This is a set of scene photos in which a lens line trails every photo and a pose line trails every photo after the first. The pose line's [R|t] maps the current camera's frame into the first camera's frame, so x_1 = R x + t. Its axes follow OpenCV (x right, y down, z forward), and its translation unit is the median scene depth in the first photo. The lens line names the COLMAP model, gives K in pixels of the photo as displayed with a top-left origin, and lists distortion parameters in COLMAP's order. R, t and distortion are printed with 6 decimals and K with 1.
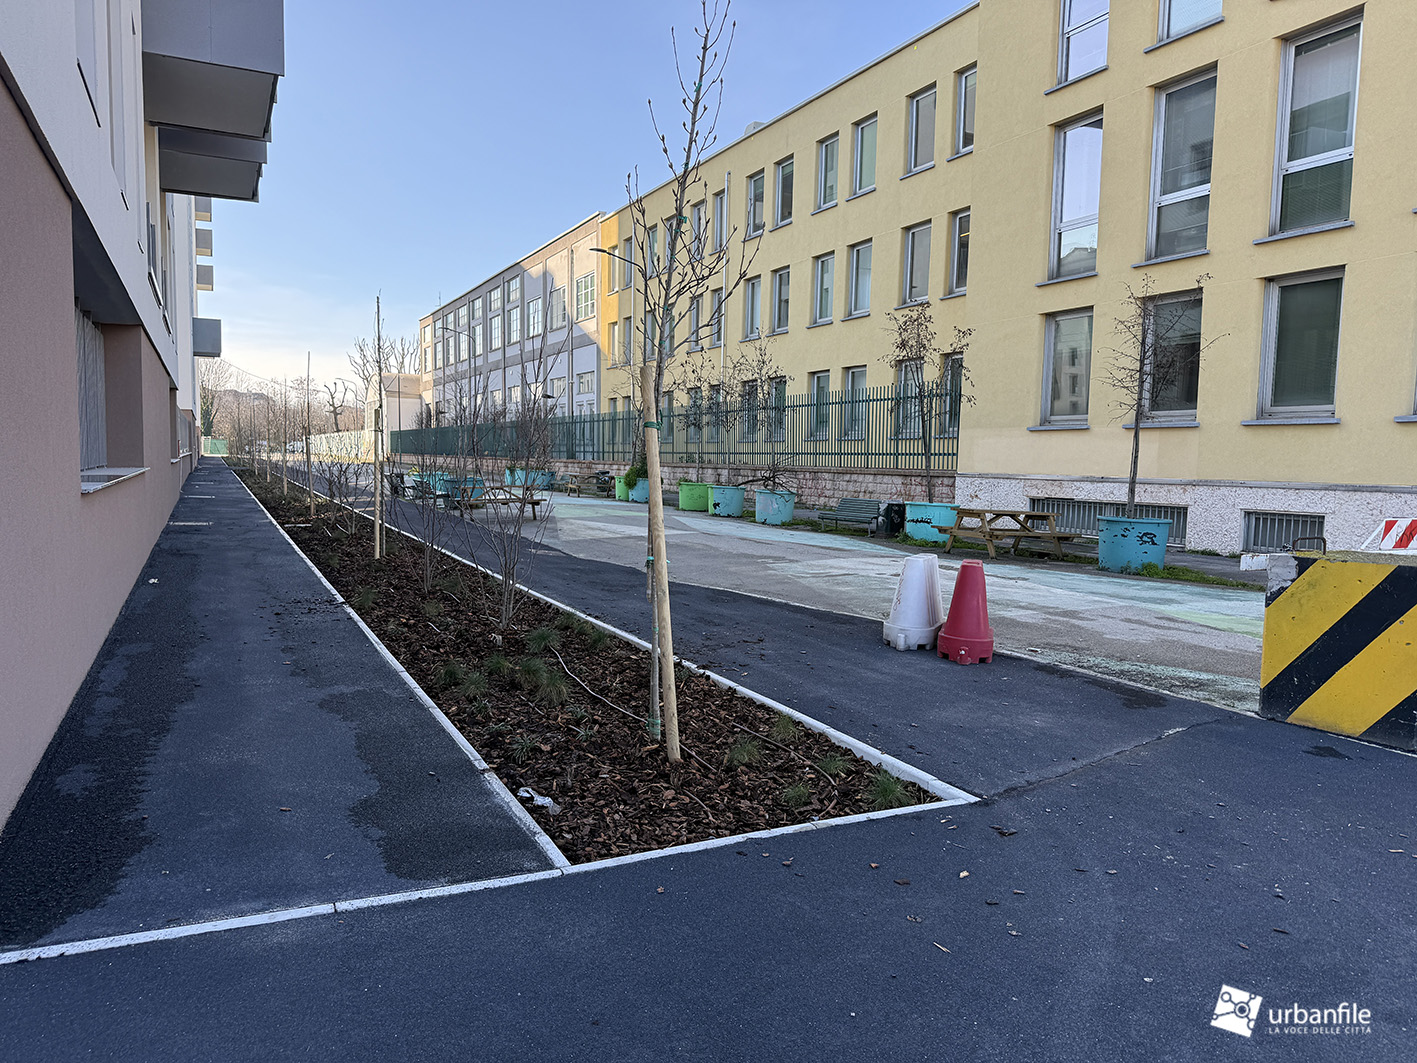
lens RADIAL K [[1082.3, 0, 708.5], [0, 1082.3, 531.5], [0, 0, 1]] dist [0.014119, -0.008337]
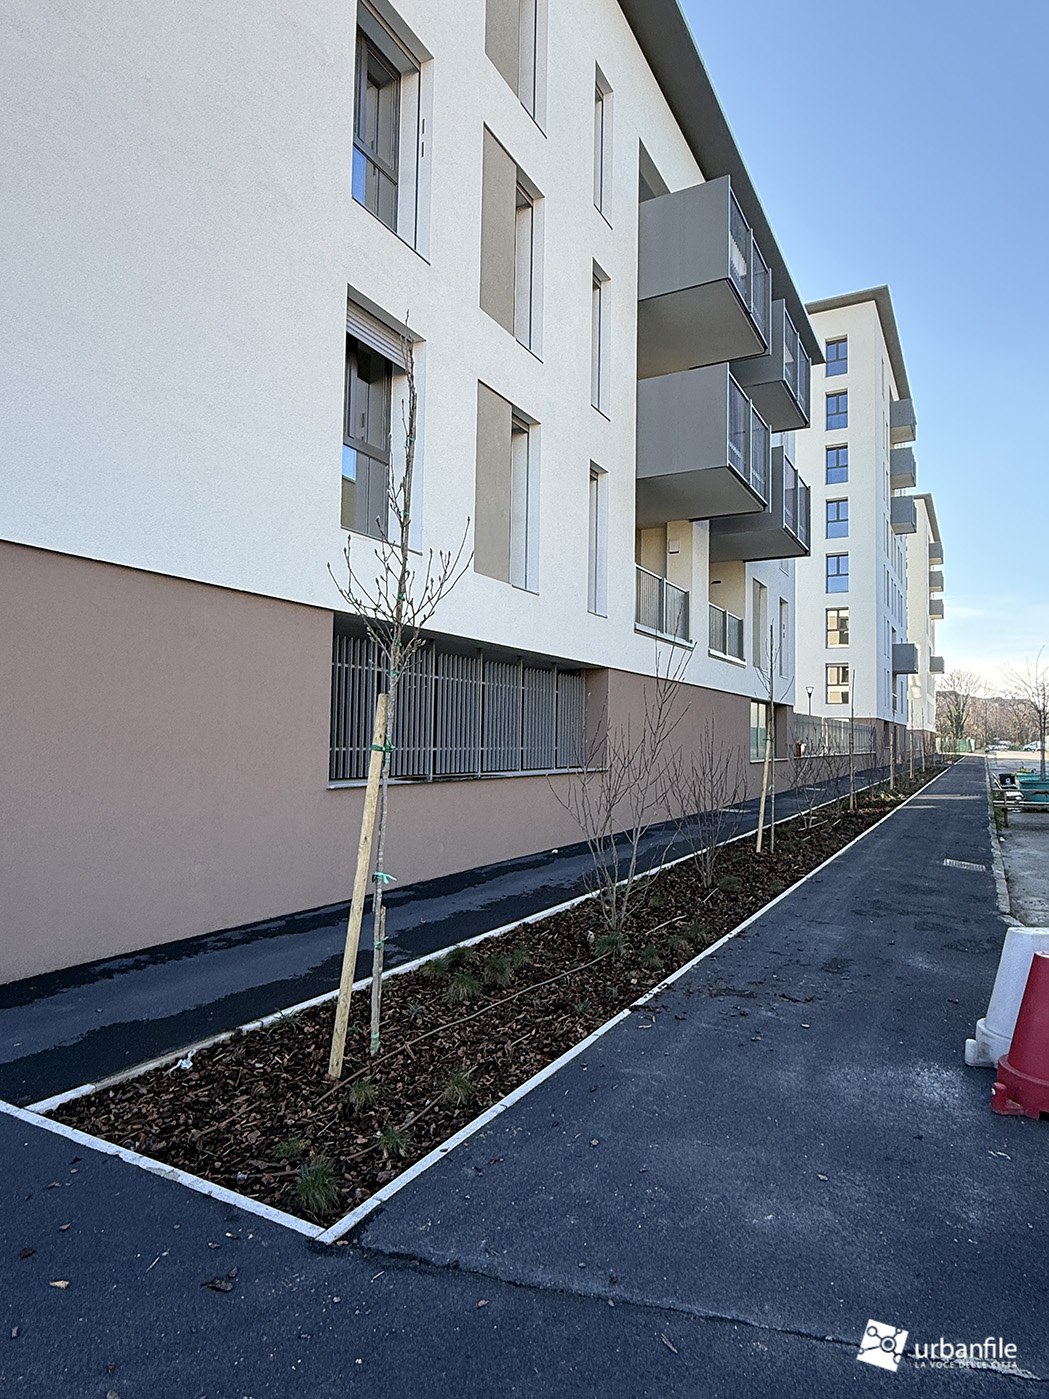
lens RADIAL K [[873.4, 0, 524.5], [0, 873.4, 699.5], [0, 0, 1]] dist [-0.001343, 0.000477]
pose [[0.555225, -0.029884, -0.831163, 0.848202], [-0.076031, 0.993346, -0.086504, -0.097253], [0.828217, 0.111223, 0.549259, 0.709275]]
